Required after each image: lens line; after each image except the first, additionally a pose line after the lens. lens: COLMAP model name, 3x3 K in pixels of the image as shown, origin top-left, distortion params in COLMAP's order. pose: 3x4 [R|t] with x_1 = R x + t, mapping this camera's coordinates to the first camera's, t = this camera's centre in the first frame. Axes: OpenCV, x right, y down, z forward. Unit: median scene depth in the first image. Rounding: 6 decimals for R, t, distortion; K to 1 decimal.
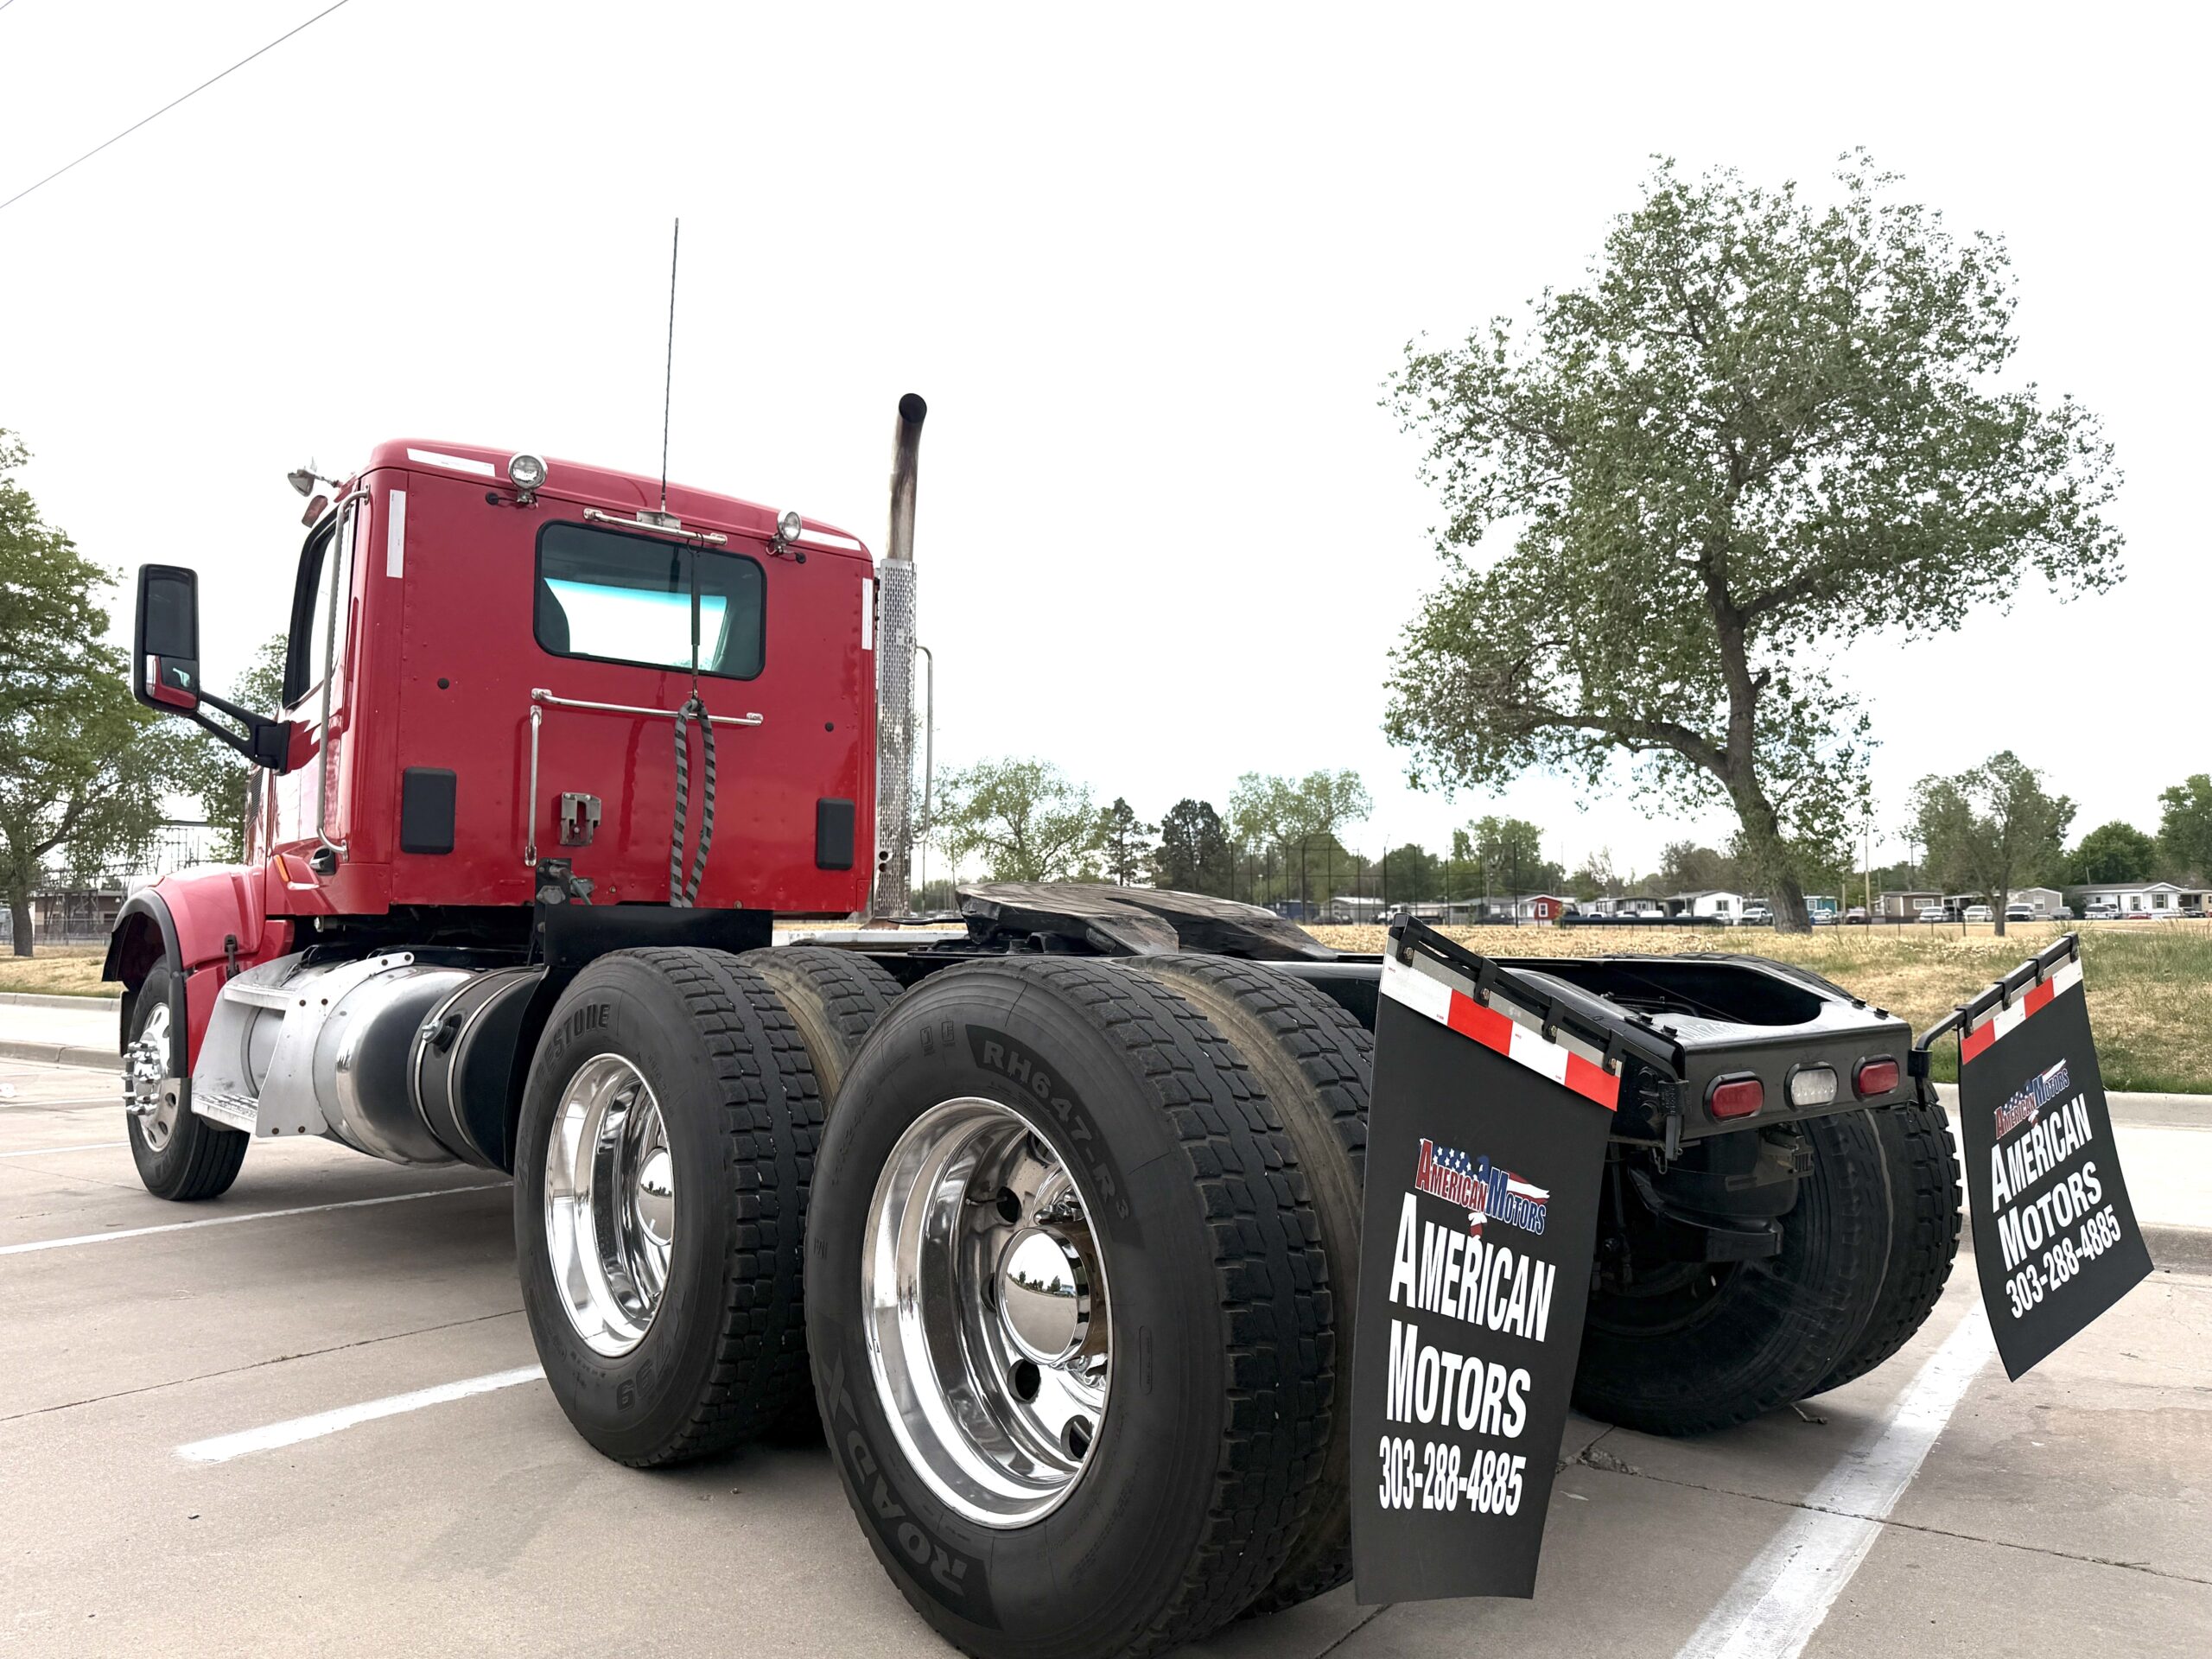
lens RADIAL K [[1606.2, 0, 1087.8], [0, 1606.2, 830.3], [0, 0, 1]] dist [0.086051, -0.148444]
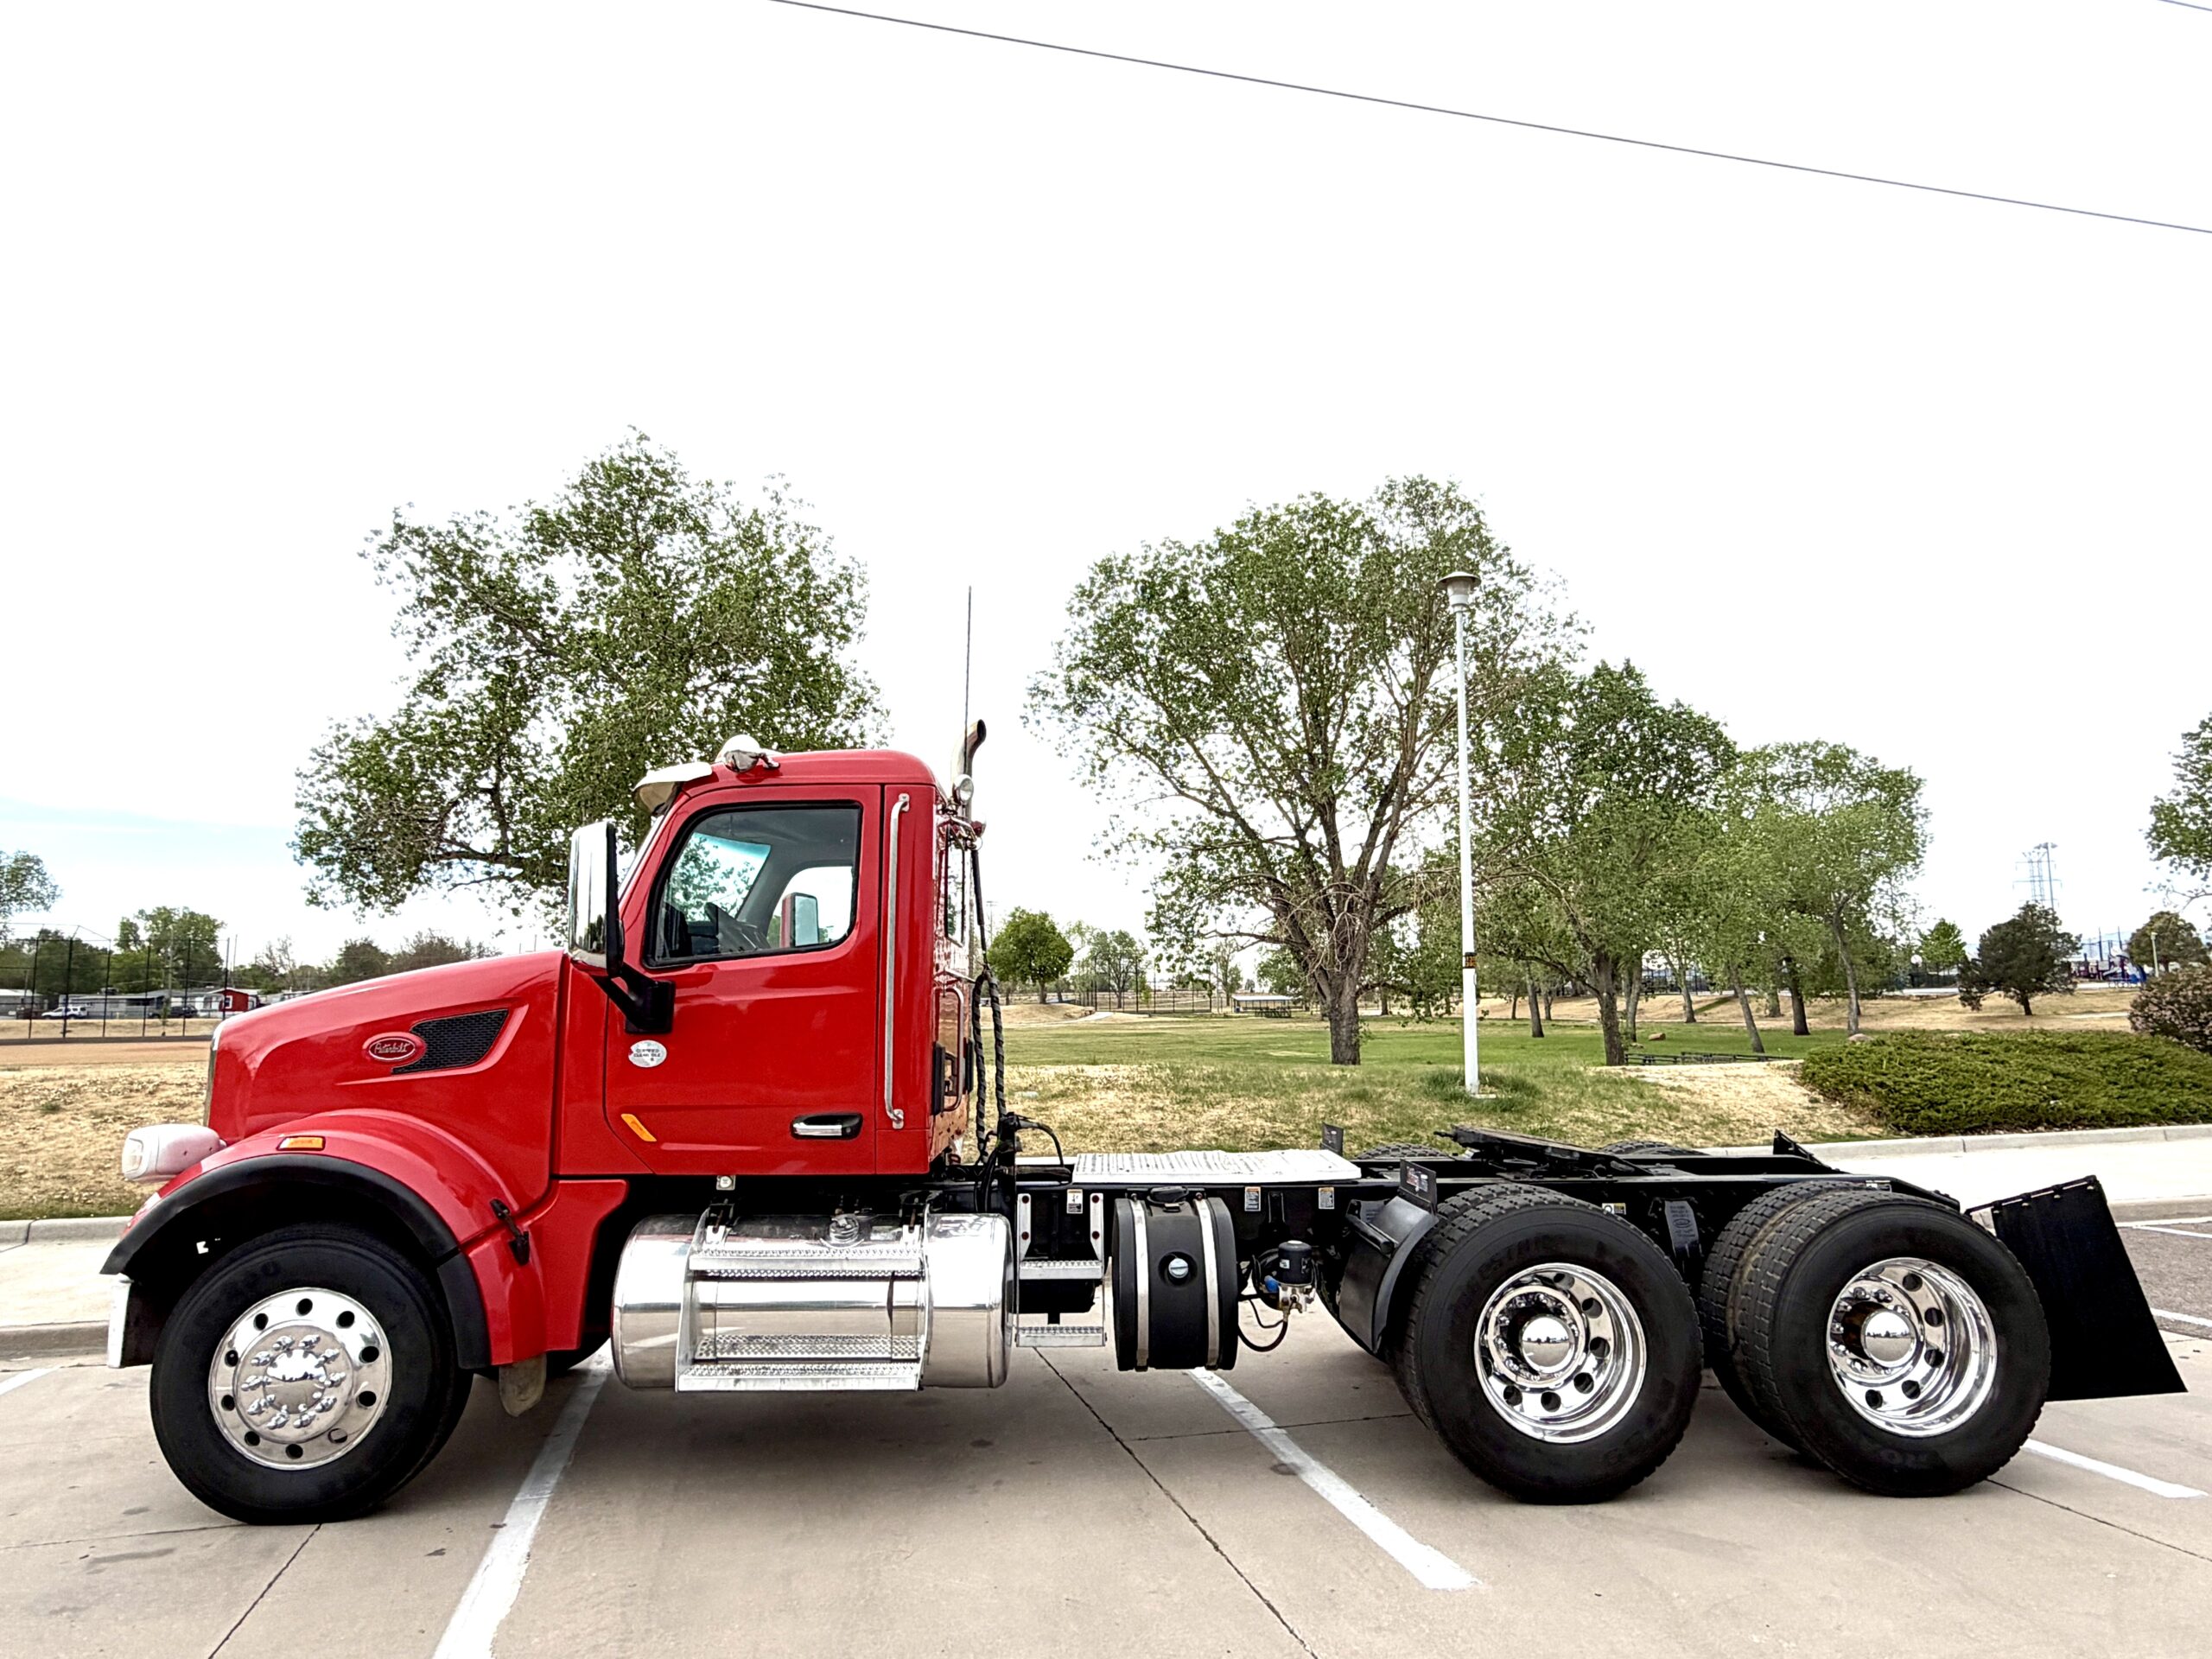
lens RADIAL K [[1345.2, 0, 1109.6], [0, 1345.2, 834.2], [0, 0, 1]] dist [0.001244, 0.001013]
pose [[0.639219, 0.095165, 0.763114, -0.129178], [-0.040088, 0.995088, -0.090515, -0.012561], [-0.767979, 0.027267, 0.639894, 0.033947]]
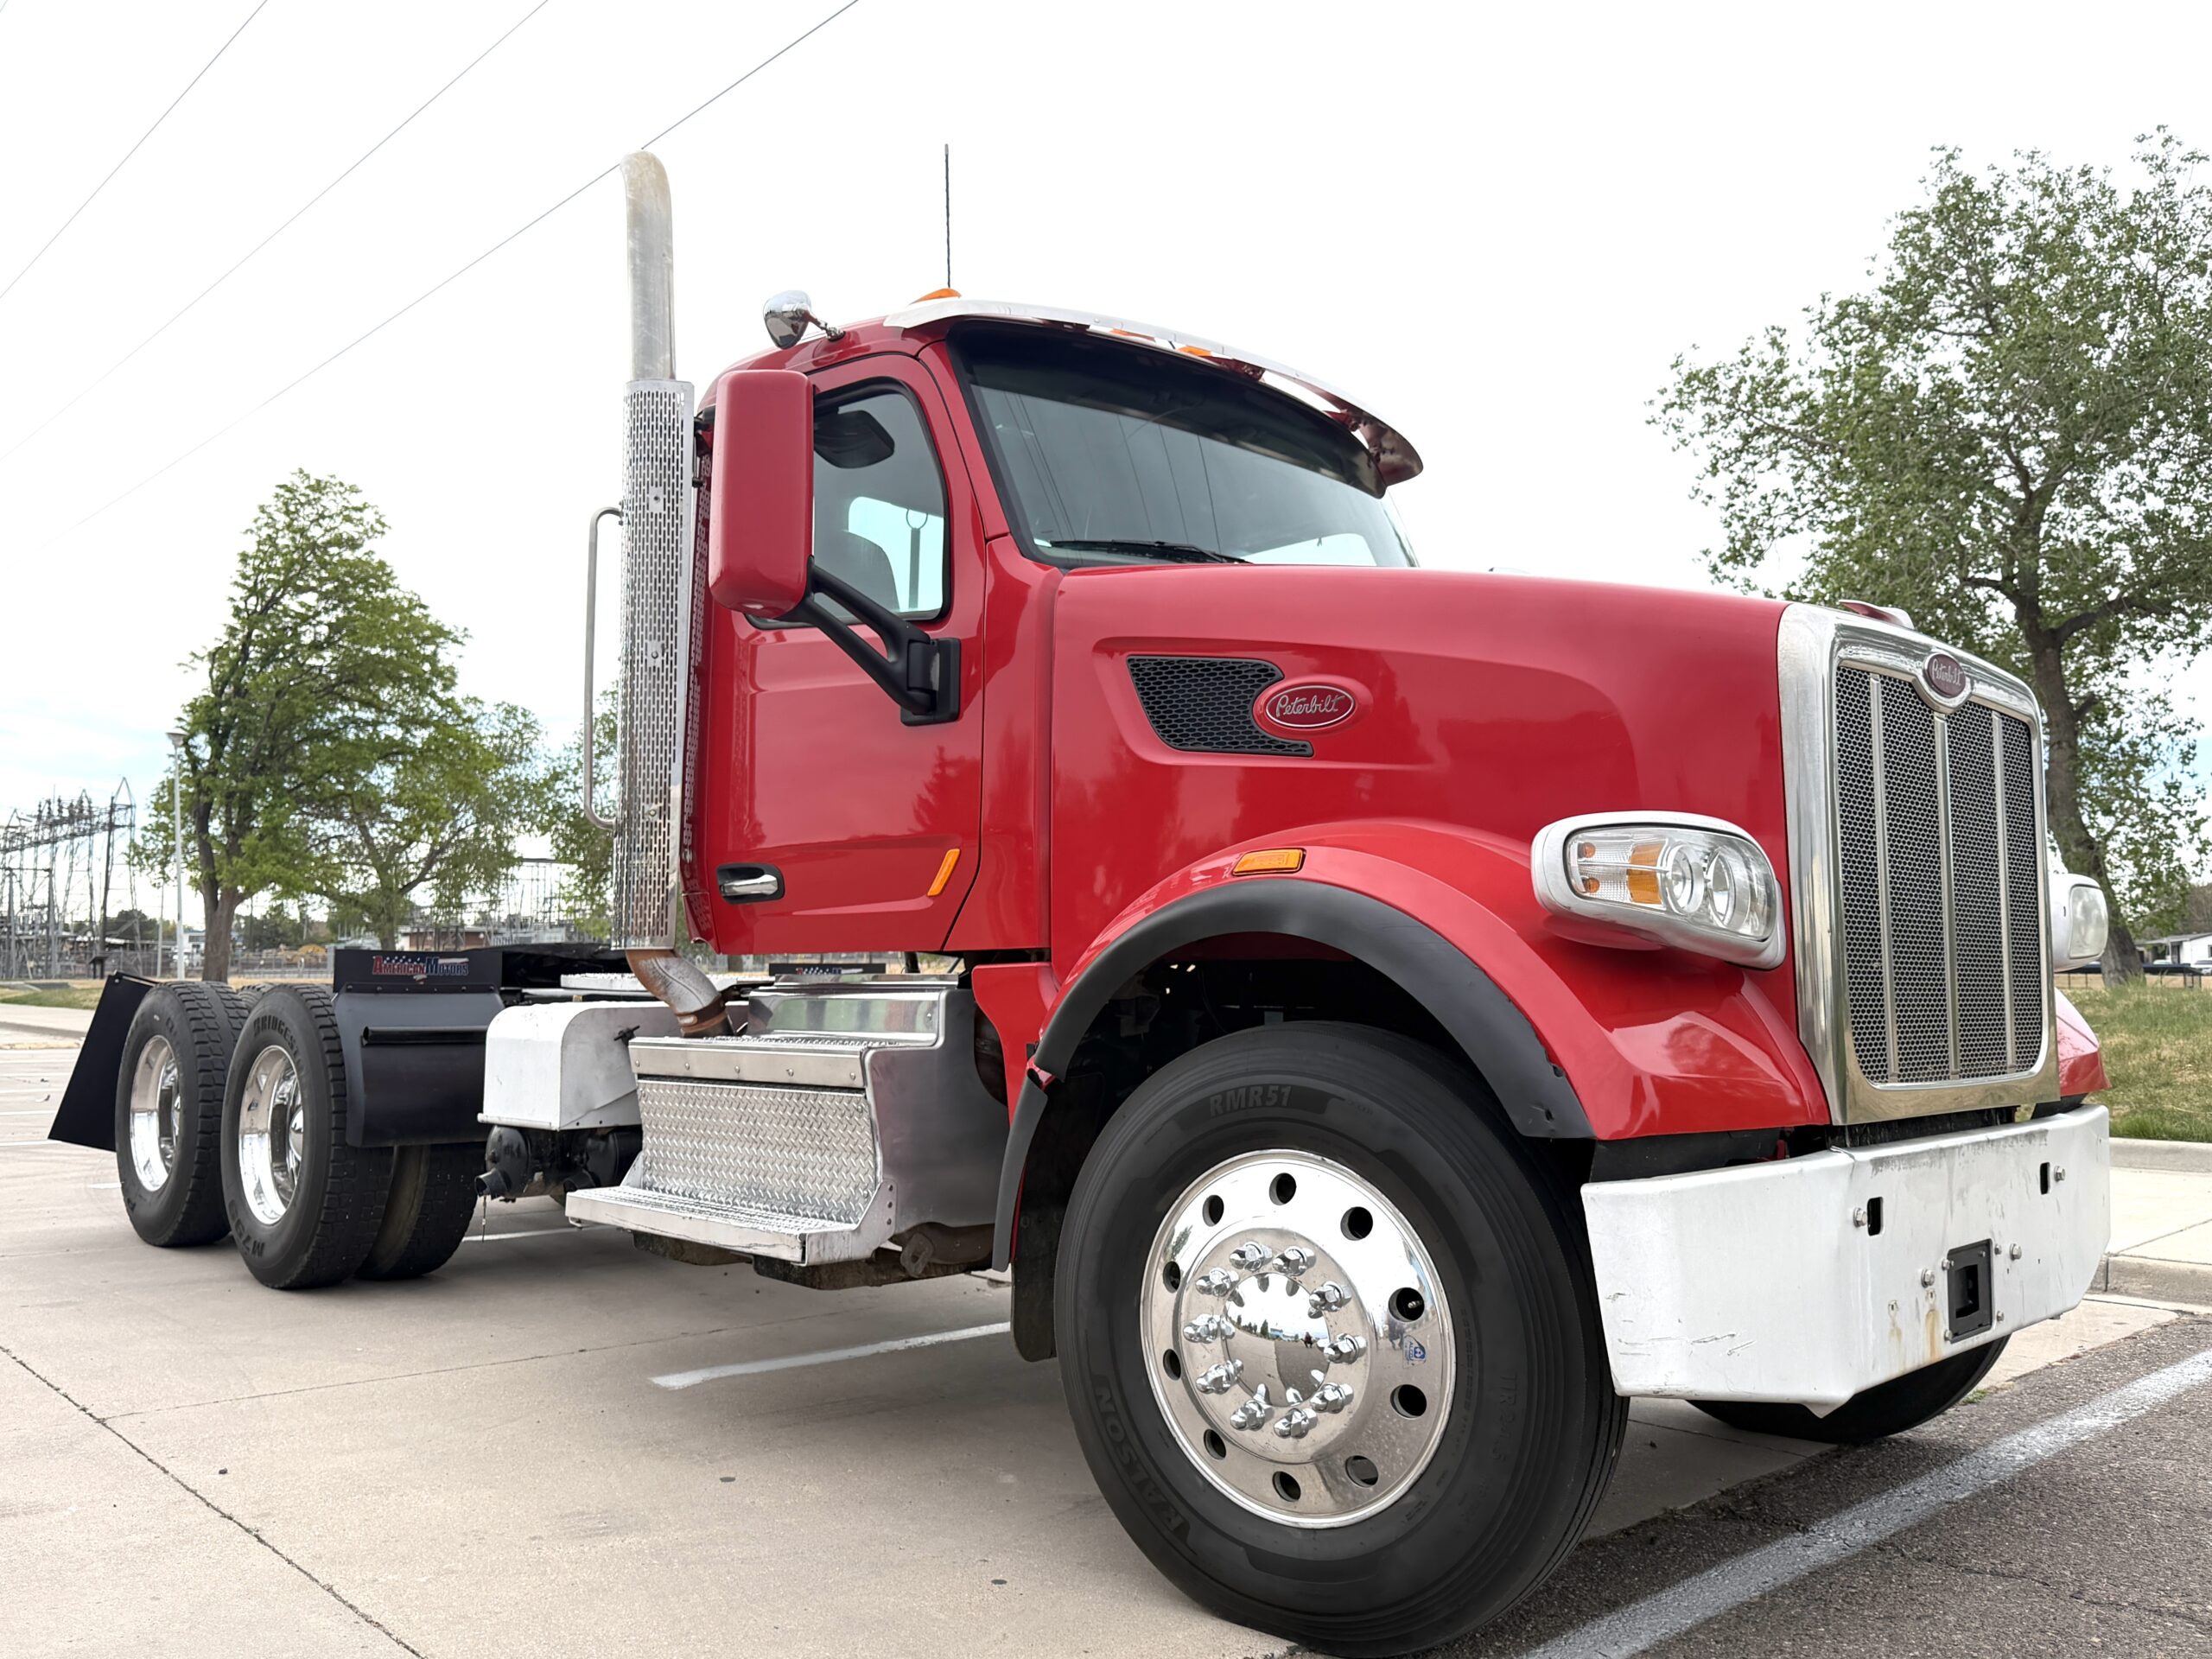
lens RADIAL K [[1769.5, 0, 1099.8], [0, 1769.5, 823.7], [0, 0, 1]] dist [-0.000565, -0.007502]
pose [[0.977926, -0.007173, -0.208831, 0.061679], [0.002486, 0.999739, -0.022695, -0.003965], [0.208939, 0.021674, 0.977688, -0.059141]]
